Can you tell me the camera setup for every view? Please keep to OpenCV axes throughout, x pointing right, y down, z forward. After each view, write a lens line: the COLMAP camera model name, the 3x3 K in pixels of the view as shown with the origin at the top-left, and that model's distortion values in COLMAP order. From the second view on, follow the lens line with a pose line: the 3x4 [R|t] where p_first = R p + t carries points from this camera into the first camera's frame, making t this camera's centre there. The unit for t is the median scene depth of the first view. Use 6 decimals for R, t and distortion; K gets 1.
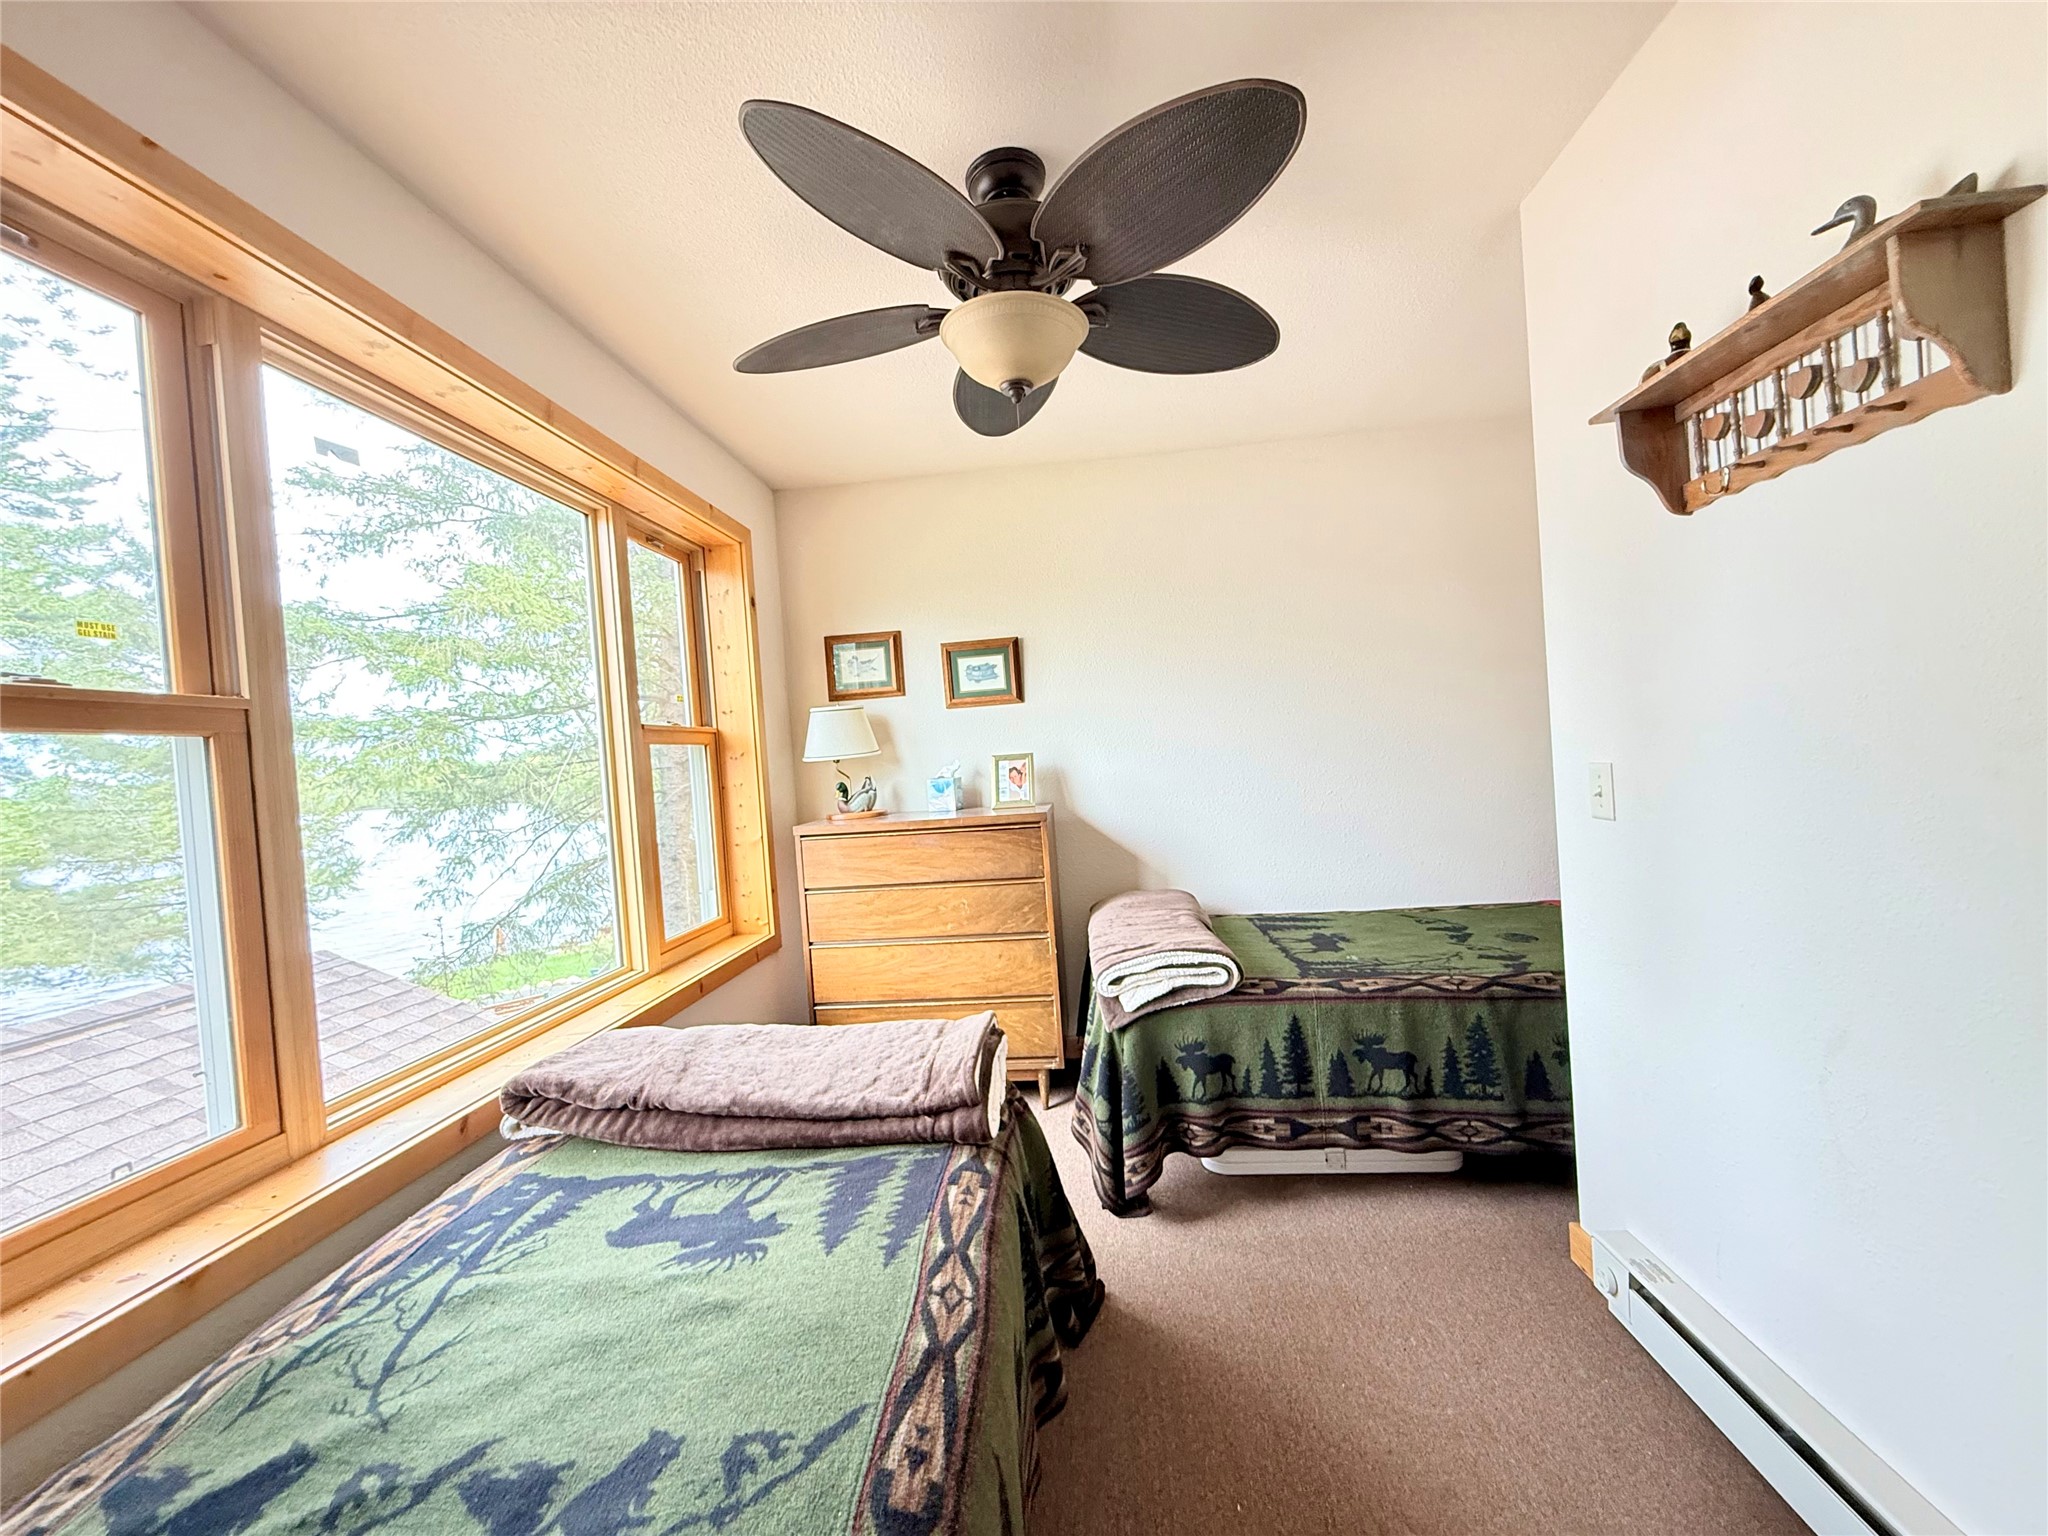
lens RADIAL K [[810.2, 0, 1019.6], [0, 810.2, 769.1], [0, 0, 1]] dist [-0.000254, 0.000189]
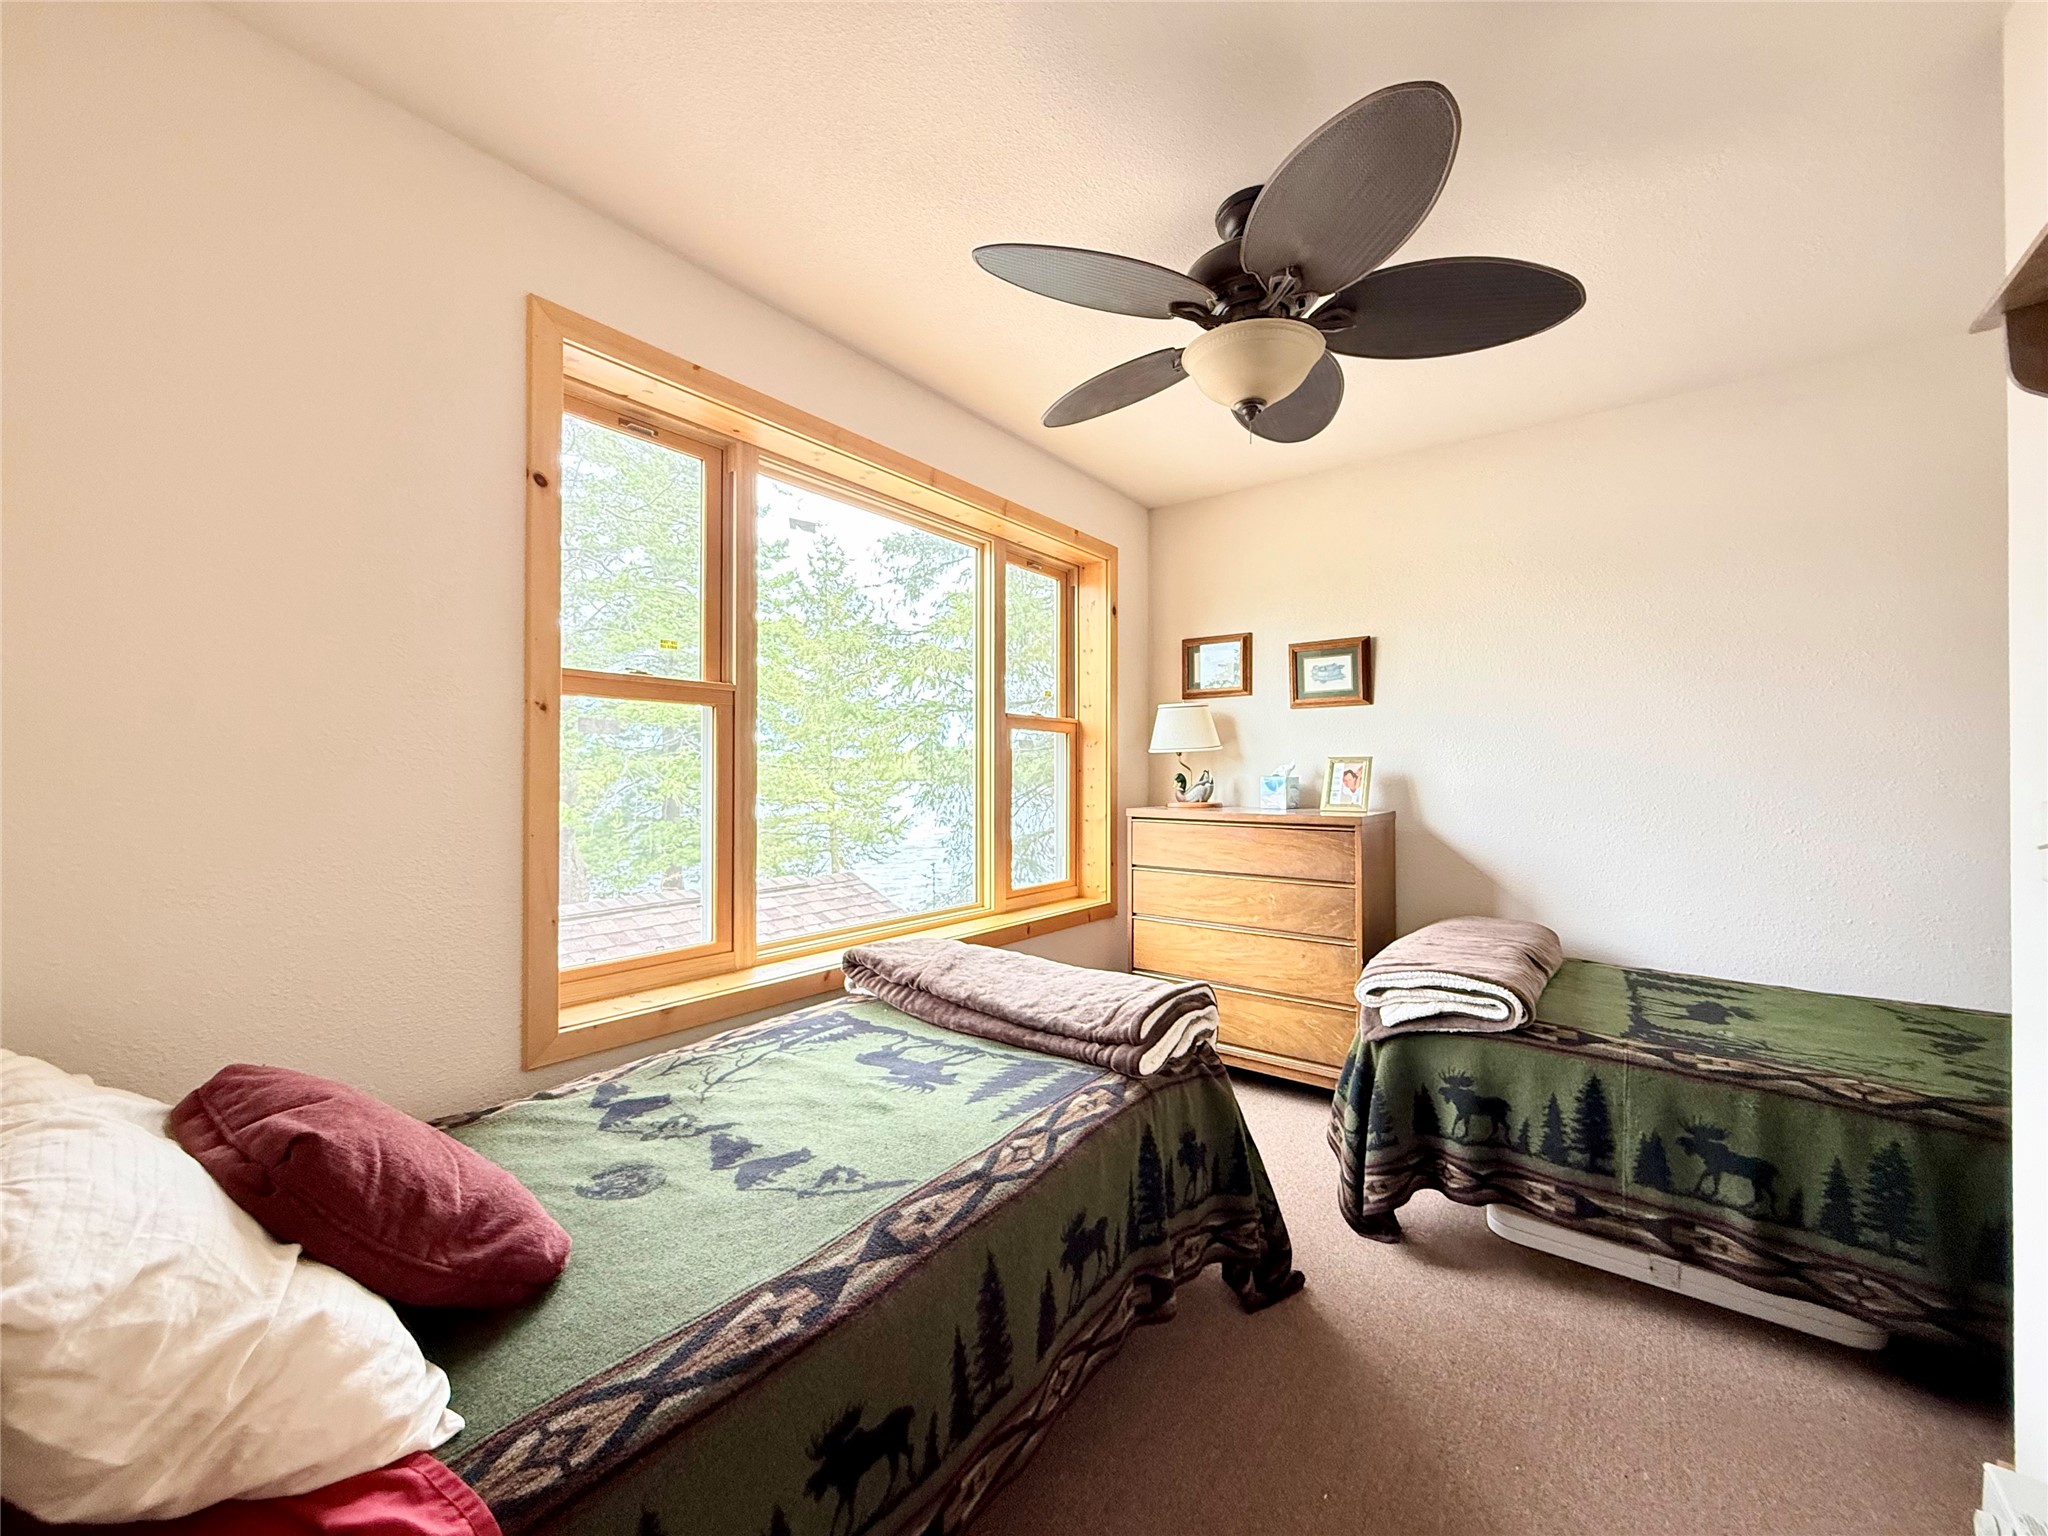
lens RADIAL K [[810.2, 0, 1022.2], [0, 810.2, 768.9], [0, 0, 1]] dist [-0.000254, 0.000189]
pose [[0.843421, 0.067122, -0.533043, 0.273343], [-0.068916, 0.997485, 0.016560, 0.010471], [0.532814, 0.022768, 0.845926, -0.048787]]
